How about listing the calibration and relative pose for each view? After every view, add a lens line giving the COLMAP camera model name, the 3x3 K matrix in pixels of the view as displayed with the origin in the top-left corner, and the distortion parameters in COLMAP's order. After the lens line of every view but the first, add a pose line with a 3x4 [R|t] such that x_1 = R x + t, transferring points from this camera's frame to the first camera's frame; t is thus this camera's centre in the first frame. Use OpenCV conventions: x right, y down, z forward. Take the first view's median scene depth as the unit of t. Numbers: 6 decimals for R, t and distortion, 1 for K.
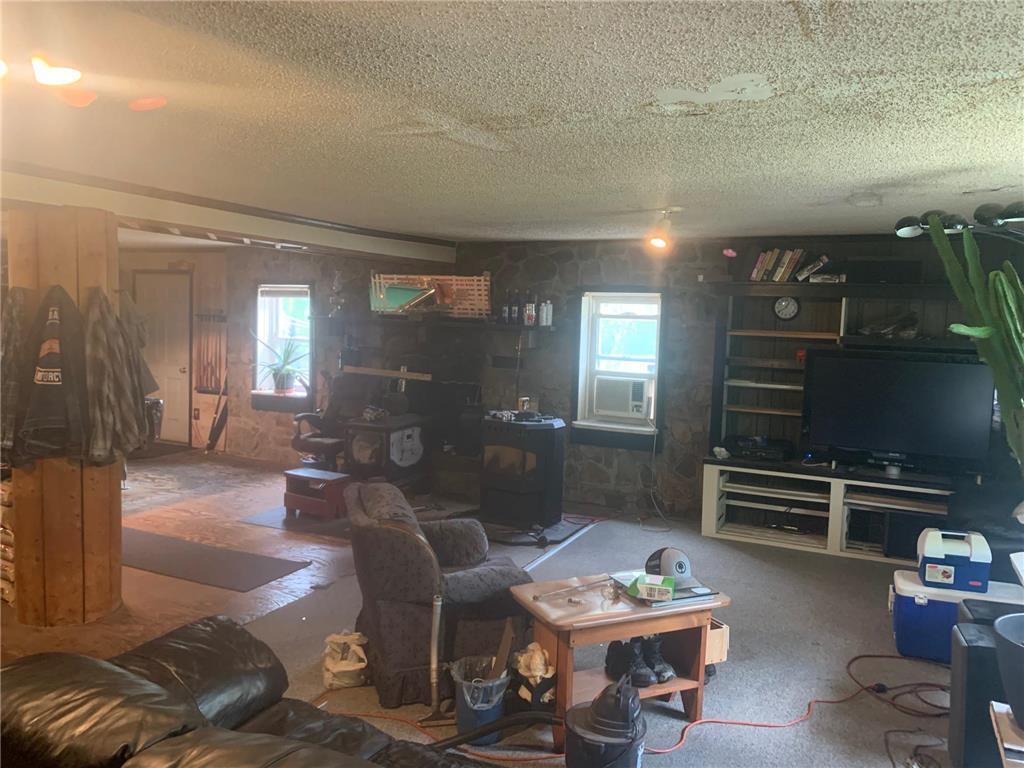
lens RADIAL K [[787.0, 0, 521.3], [0, 787.0, 381.6], [0, 0, 1]] dist [0.026043, -0.033610]
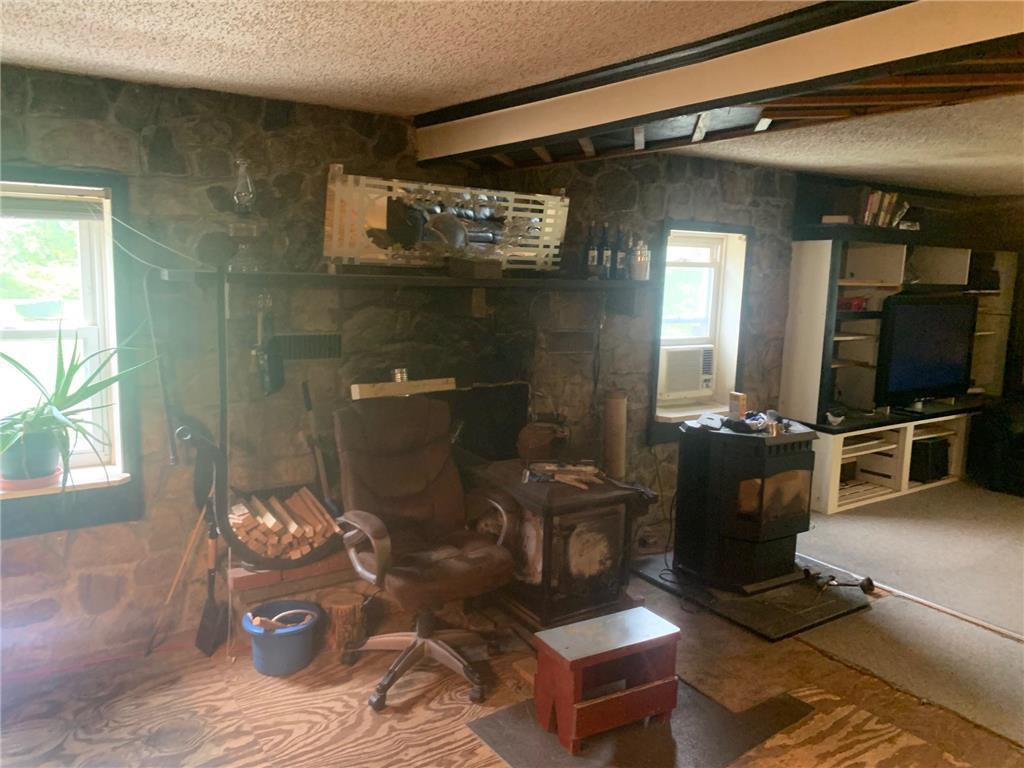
lens RADIAL K [[787.0, 0, 516.4], [0, 787.0, 377.6], [0, 0, 1]] dist [0.026043, -0.033610]
pose [[0.499035, -0.140260, 0.855156, -0.597146], [0.063295, 0.990078, 0.125454, -0.079294], [-0.864267, -0.008479, 0.502961, 0.755875]]
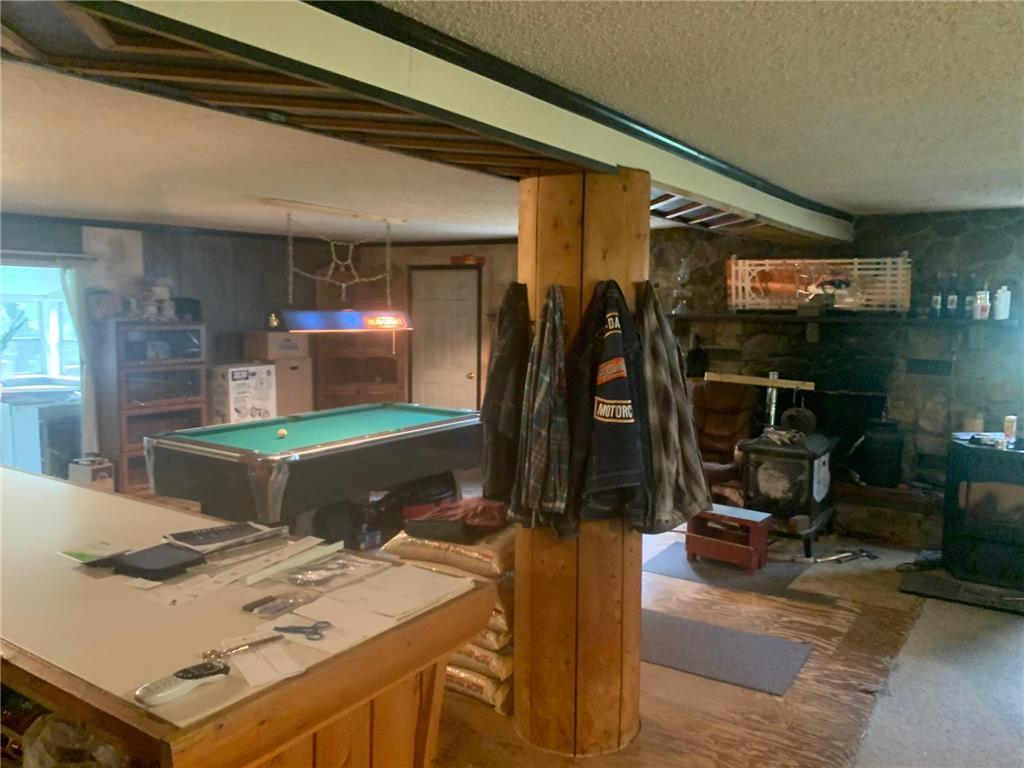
lens RADIAL K [[787.0, 0, 512.7], [0, 787.0, 379.5], [0, 0, 1]] dist [0.026043, -0.033610]
pose [[0.989203, -0.008630, -0.146300, -0.327335], [0.009769, 0.999927, 0.007066, -0.022474], [0.146229, -0.008418, 0.989215, 0.167731]]
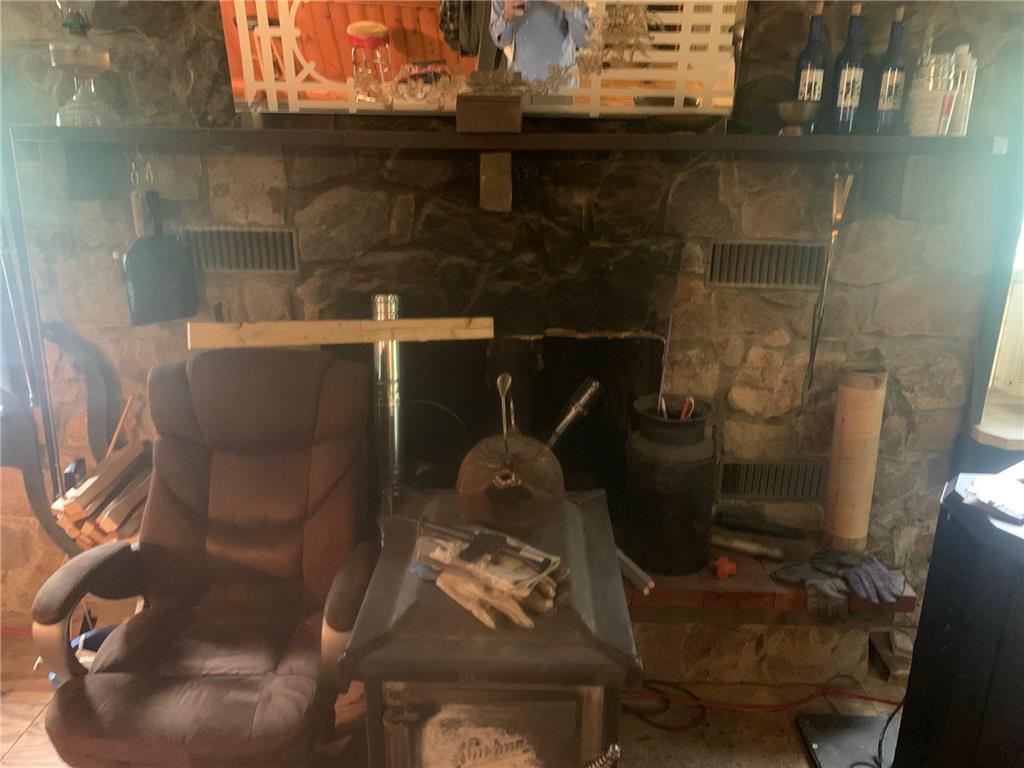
lens RADIAL K [[787.0, 0, 511.2], [0, 787.0, 379.5], [0, 0, 1]] dist [0.026043, -0.033610]
pose [[0.907925, -0.145699, 0.392994, -0.250399], [0.055294, 0.971078, 0.232273, -0.060437], [-0.415470, -0.189156, 0.889722, 0.785326]]
